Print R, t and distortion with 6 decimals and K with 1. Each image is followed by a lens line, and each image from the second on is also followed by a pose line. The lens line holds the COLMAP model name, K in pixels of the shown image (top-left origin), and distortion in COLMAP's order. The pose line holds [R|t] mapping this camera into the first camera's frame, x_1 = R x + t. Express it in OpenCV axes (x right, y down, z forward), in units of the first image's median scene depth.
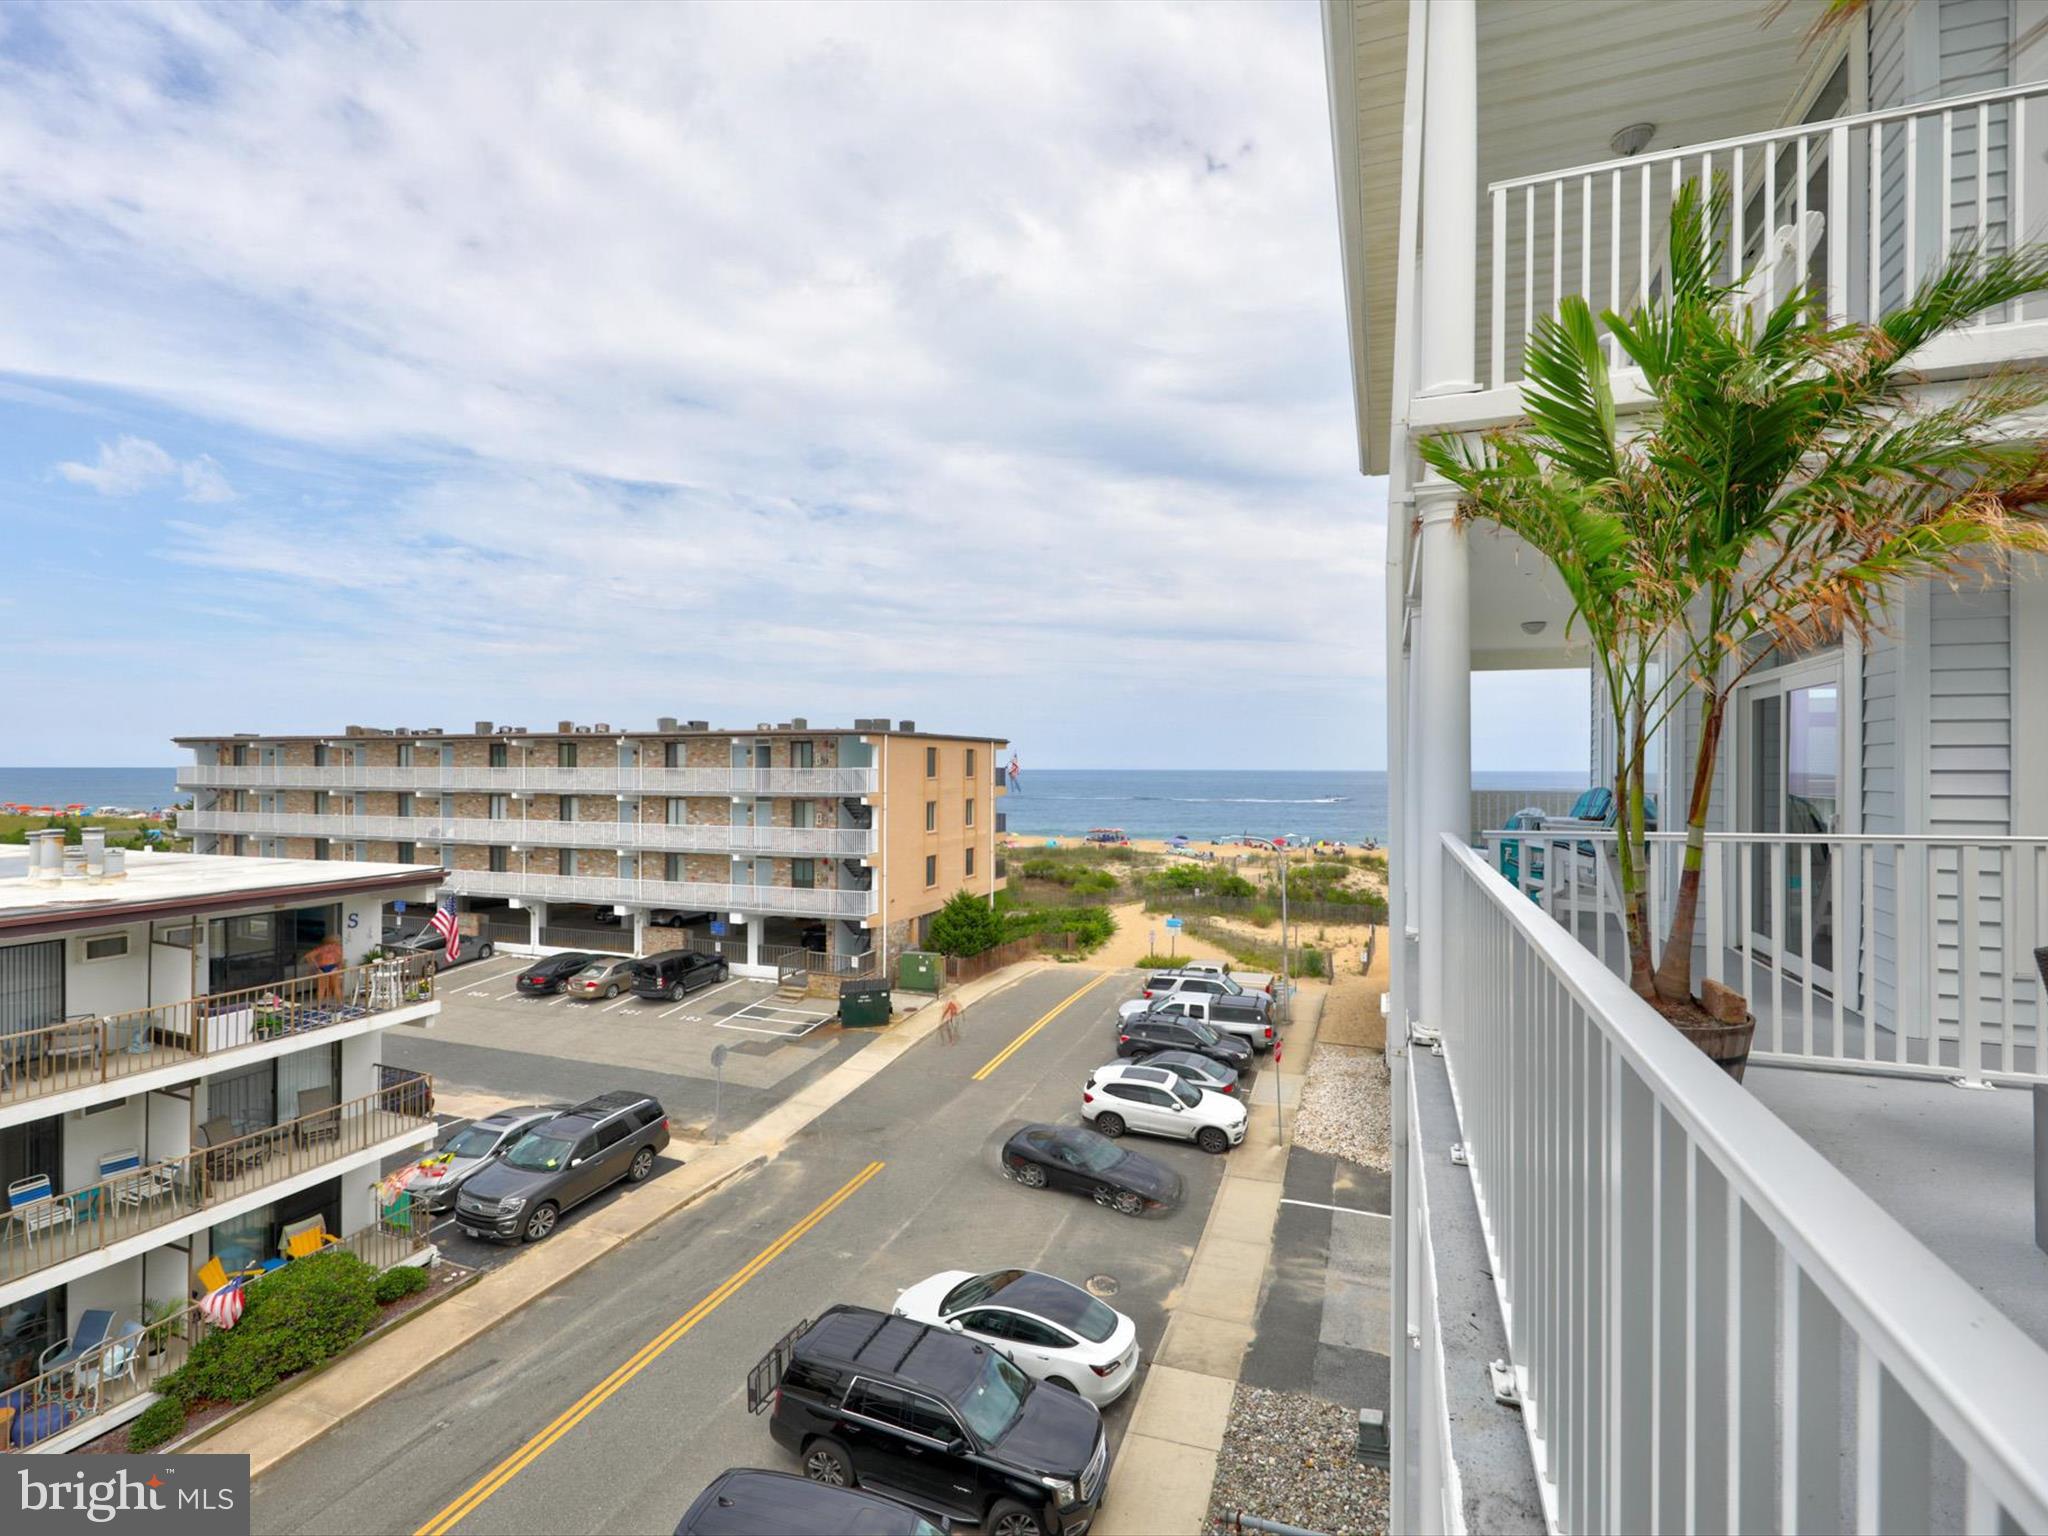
lens RADIAL K [[955.1, 0, 981.7], [0, 955.1, 773.7], [0, 0, 1]] dist [0.017141, -0.000455]
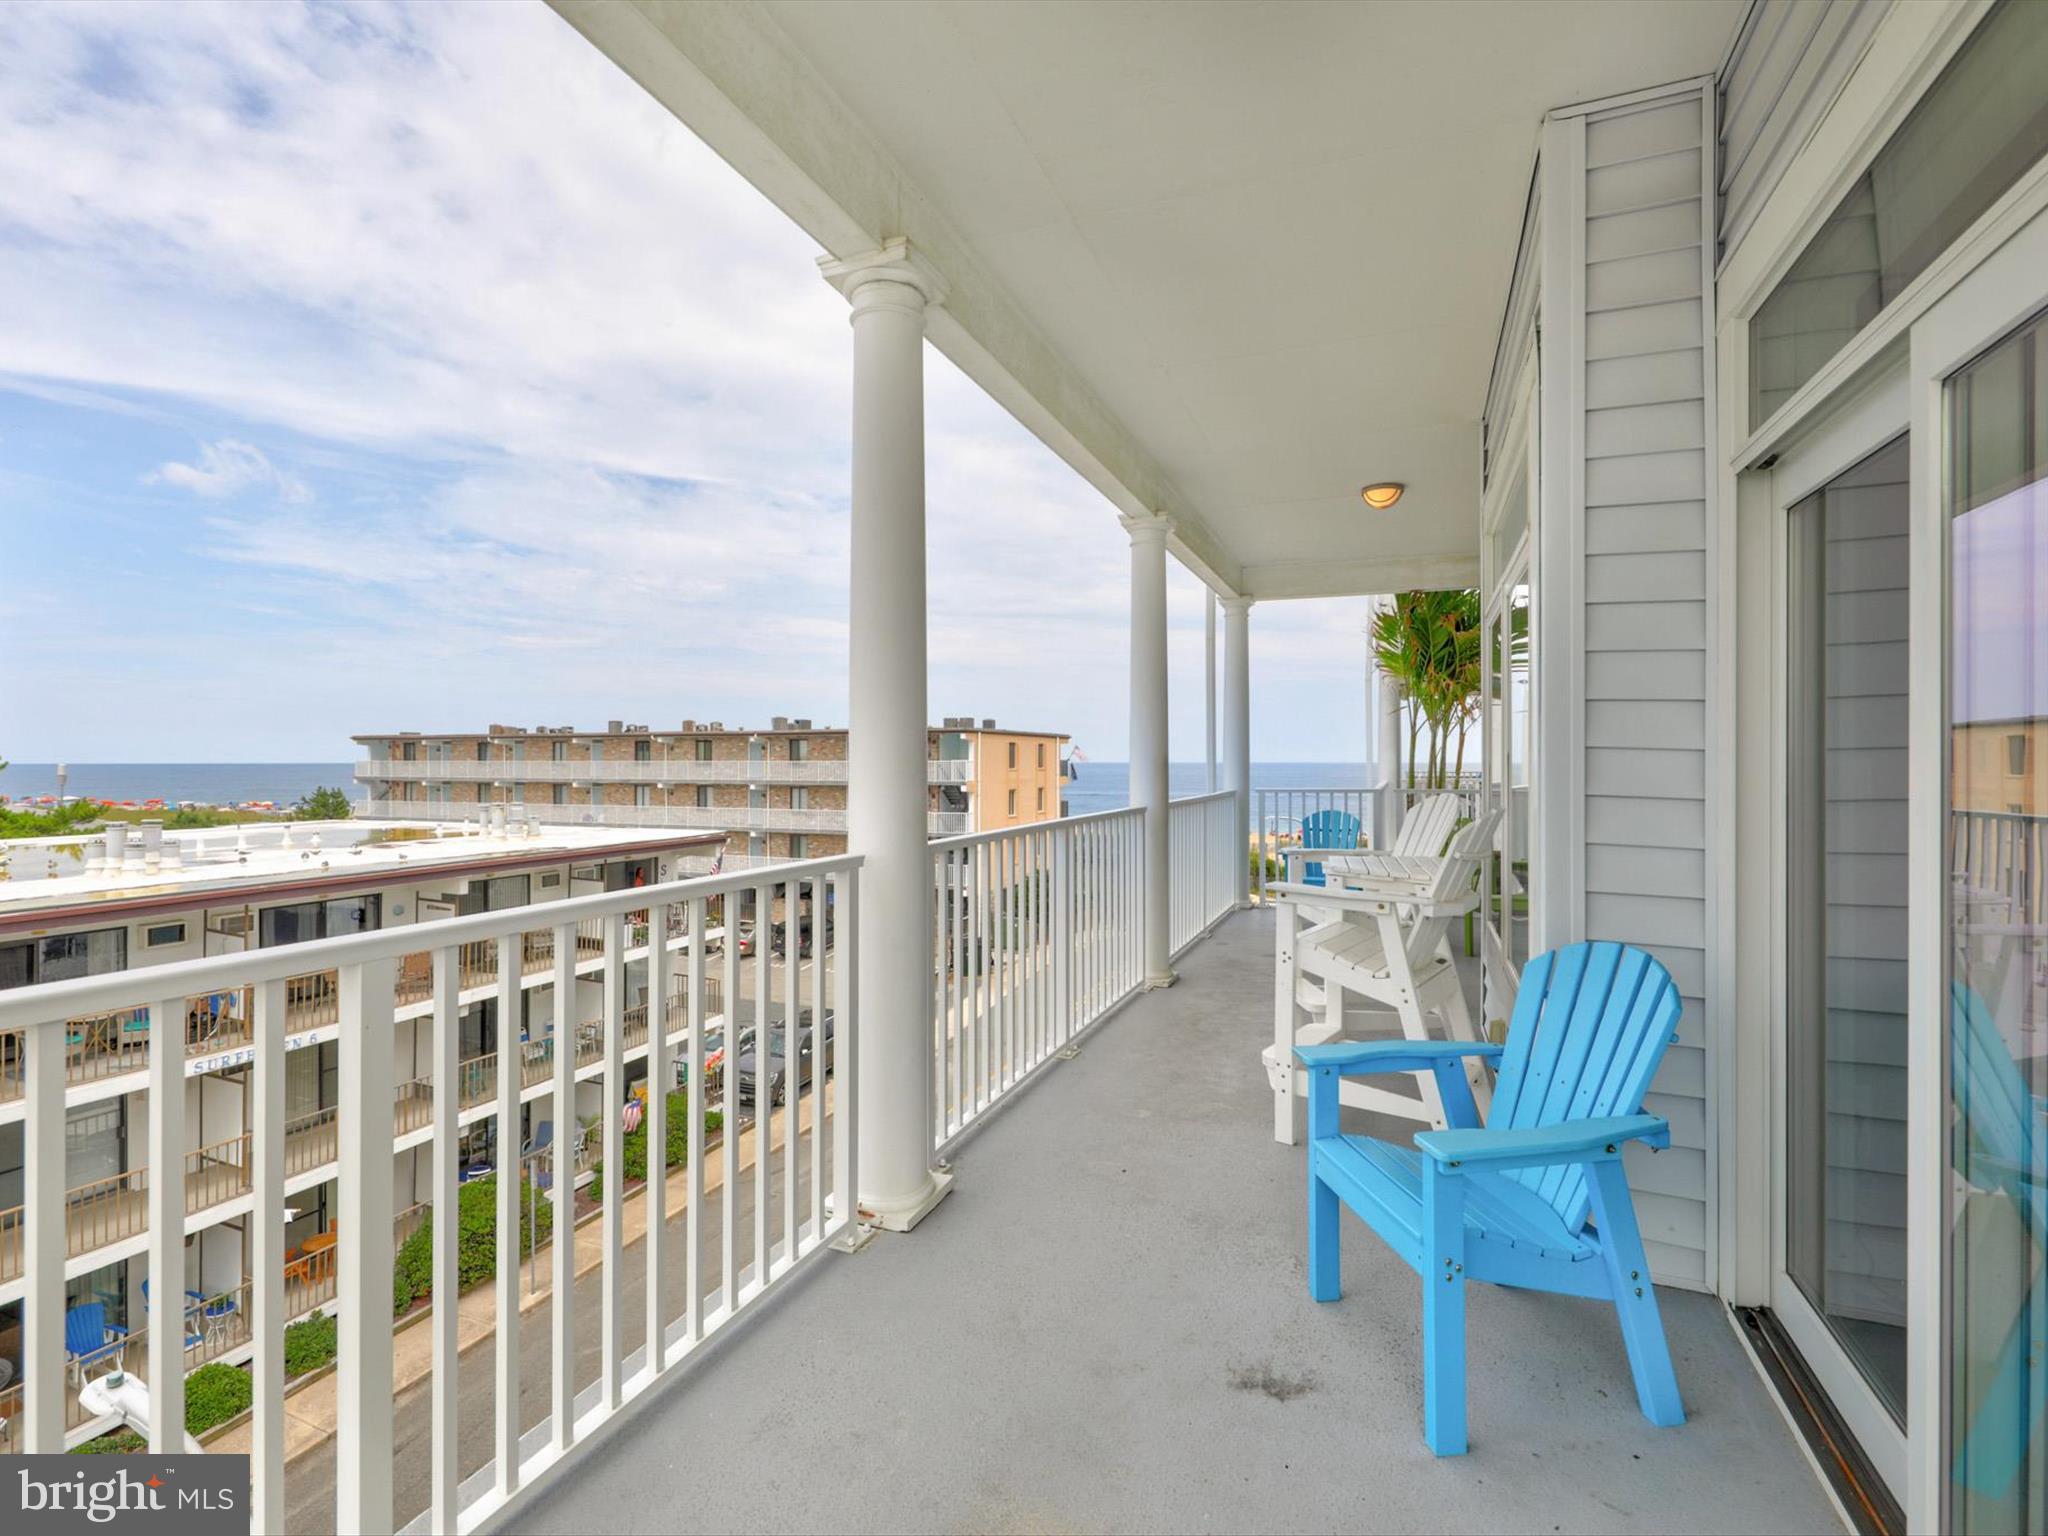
lens RADIAL K [[955.1, 0, 1012.2], [0, 955.1, 761.8], [0, 0, 1]] dist [0.017141, -0.000455]
pose [[0.999709, -0.004575, 0.023701, -0.067529], [0.004584, 0.999989, -0.000320, -0.002907], [-0.023699, 0.000429, 0.999719, -0.156348]]
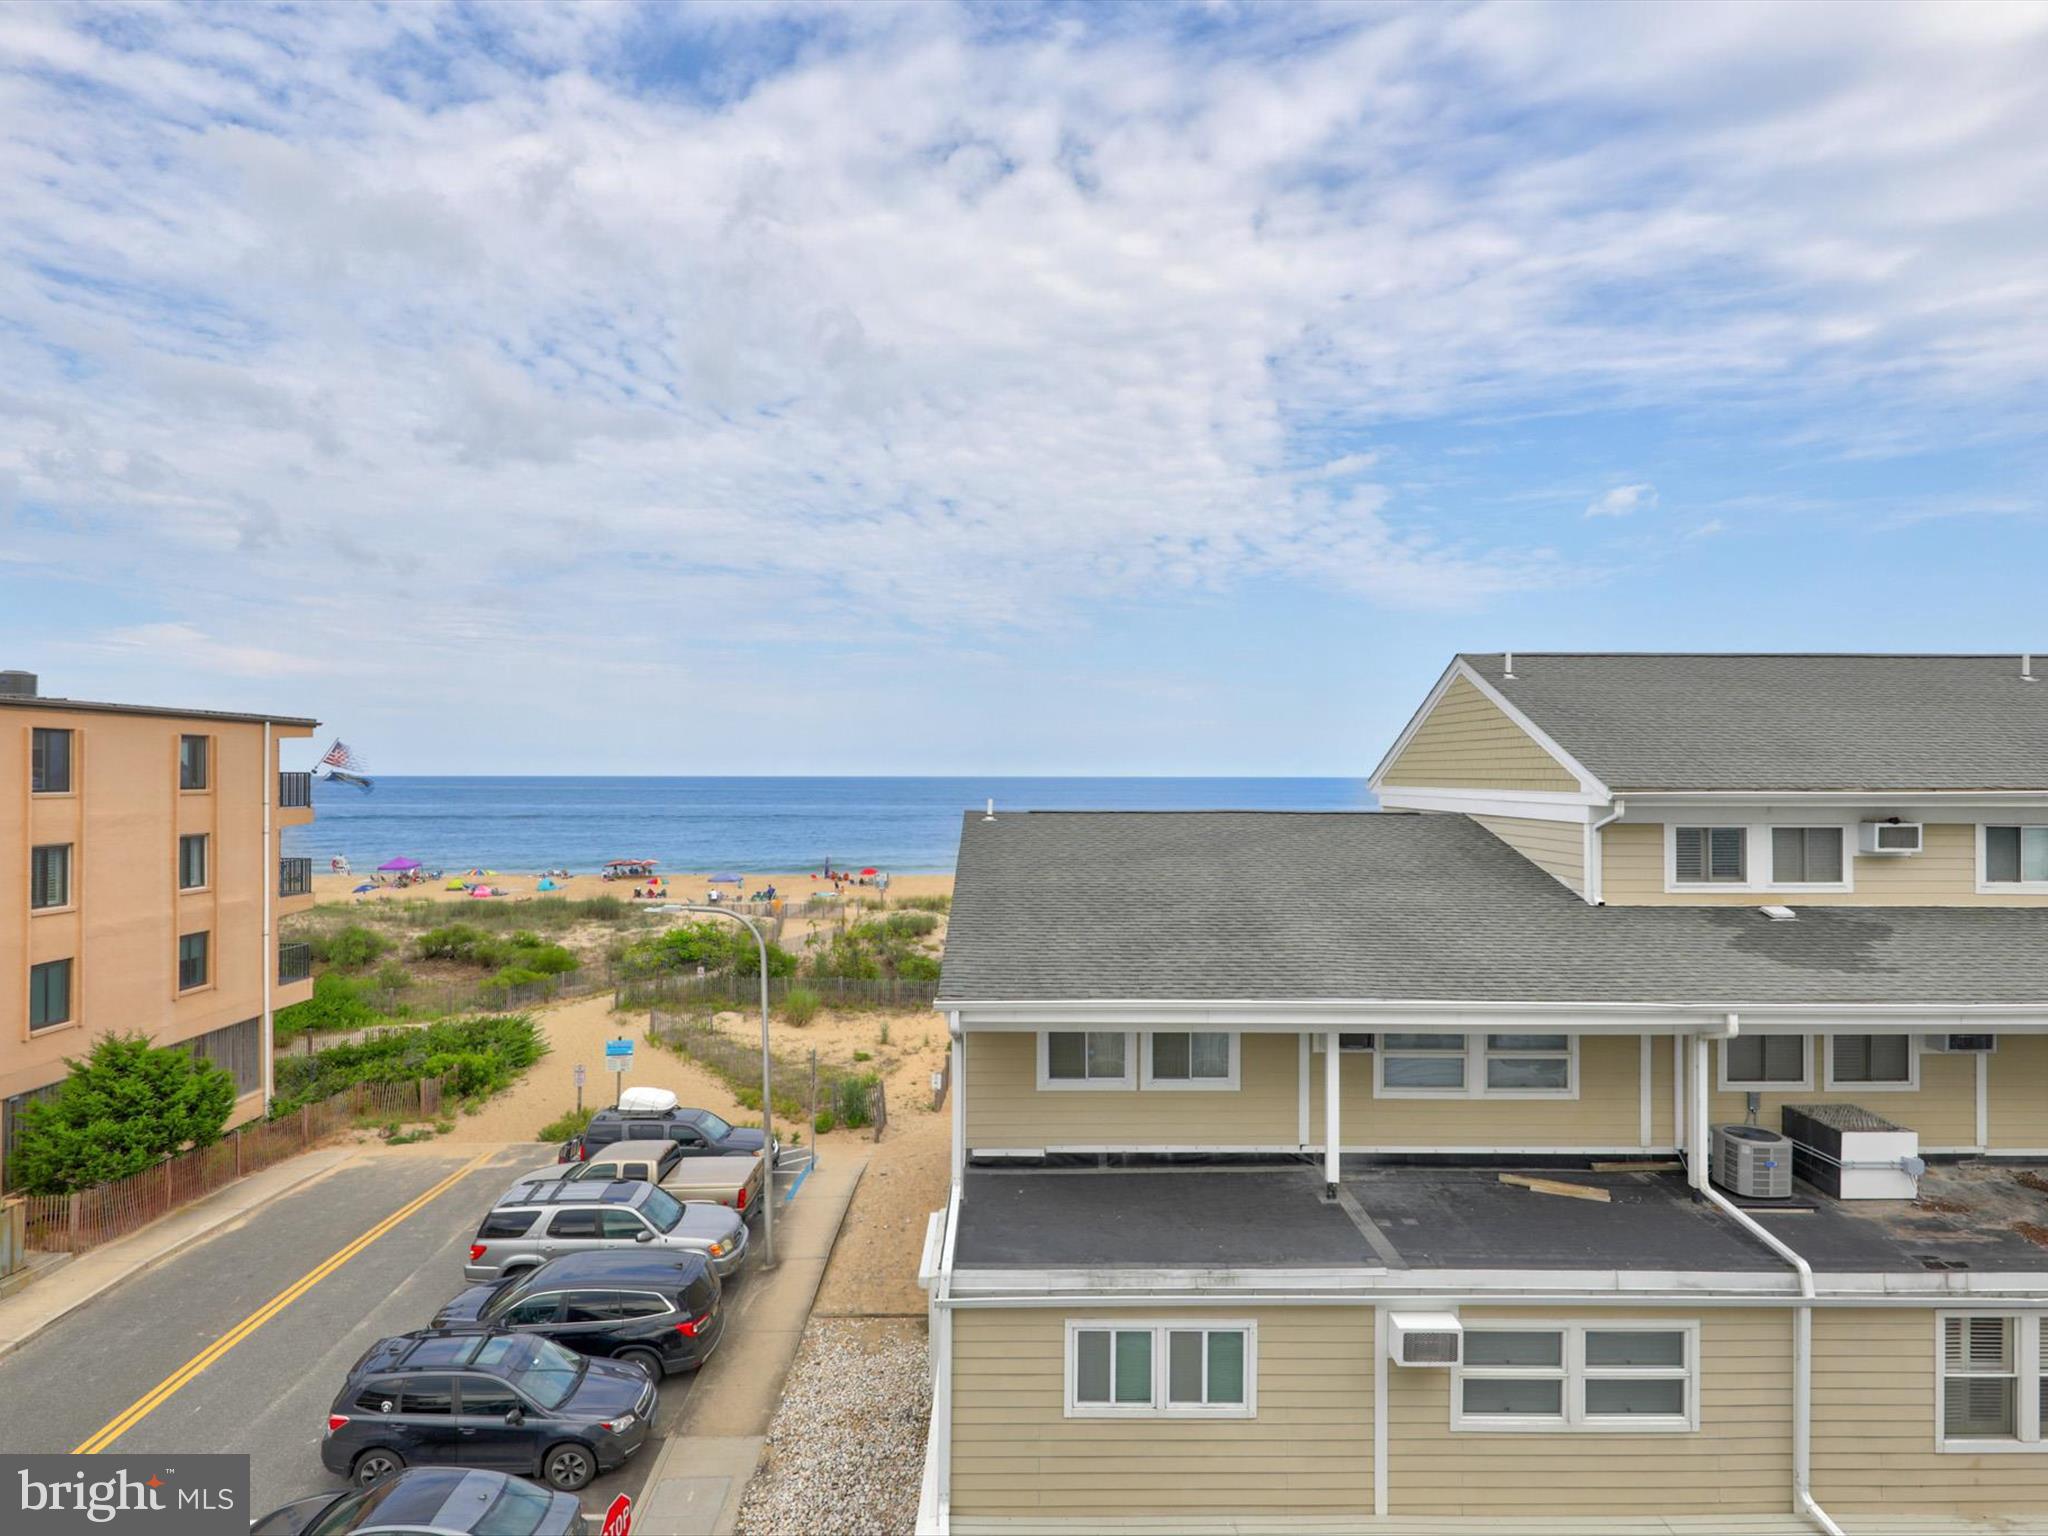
lens RADIAL K [[1080.9, 0, 1003.4], [0, 1080.9, 766.3], [0, 0, 1]] dist [-0.009955, -0.000237]
pose [[0.928186, 0.000215, 0.372117, 0.152846], [0.004501, 0.999920, -0.011803, -0.000626], [-0.372090, 0.012630, 0.928111, 0.287531]]
